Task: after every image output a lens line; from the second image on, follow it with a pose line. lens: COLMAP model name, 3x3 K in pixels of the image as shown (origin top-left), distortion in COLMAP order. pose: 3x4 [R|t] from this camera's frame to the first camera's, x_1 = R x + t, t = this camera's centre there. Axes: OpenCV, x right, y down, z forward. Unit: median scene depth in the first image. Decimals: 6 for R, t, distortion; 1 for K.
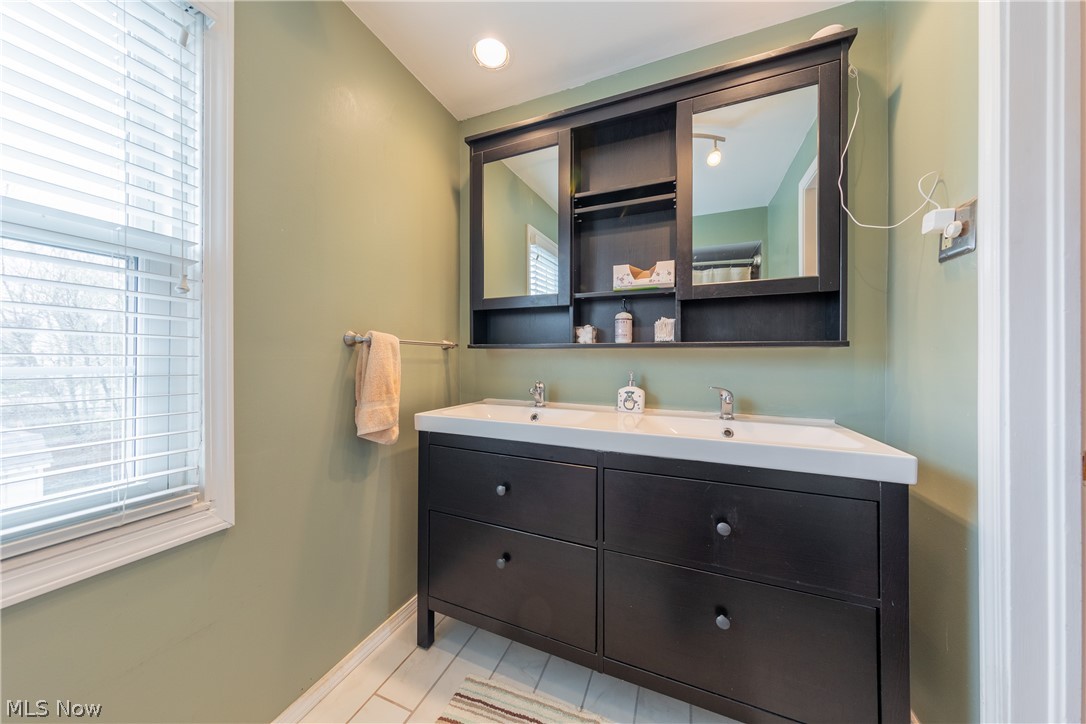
lens RADIAL K [[336.8, 0, 549.8], [0, 336.8, 357.2], [0, 0, 1]] dist [0.000564, -0.000009]
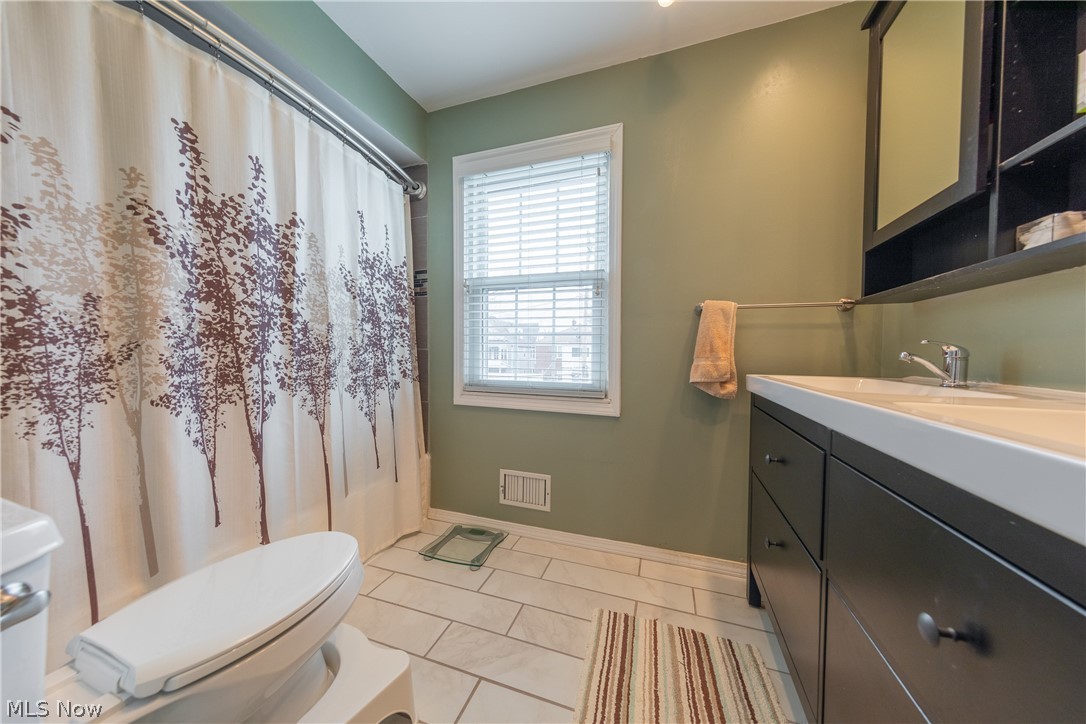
lens RADIAL K [[336.8, 0, 545.1], [0, 336.8, 360.5], [0, 0, 1]] dist [0.000564, -0.000009]
pose [[0.062095, 0.018014, -0.997908, 0.660918], [0.005240, 0.999817, 0.018375, 0.115288], [0.998056, -0.006370, 0.061990, 0.357876]]
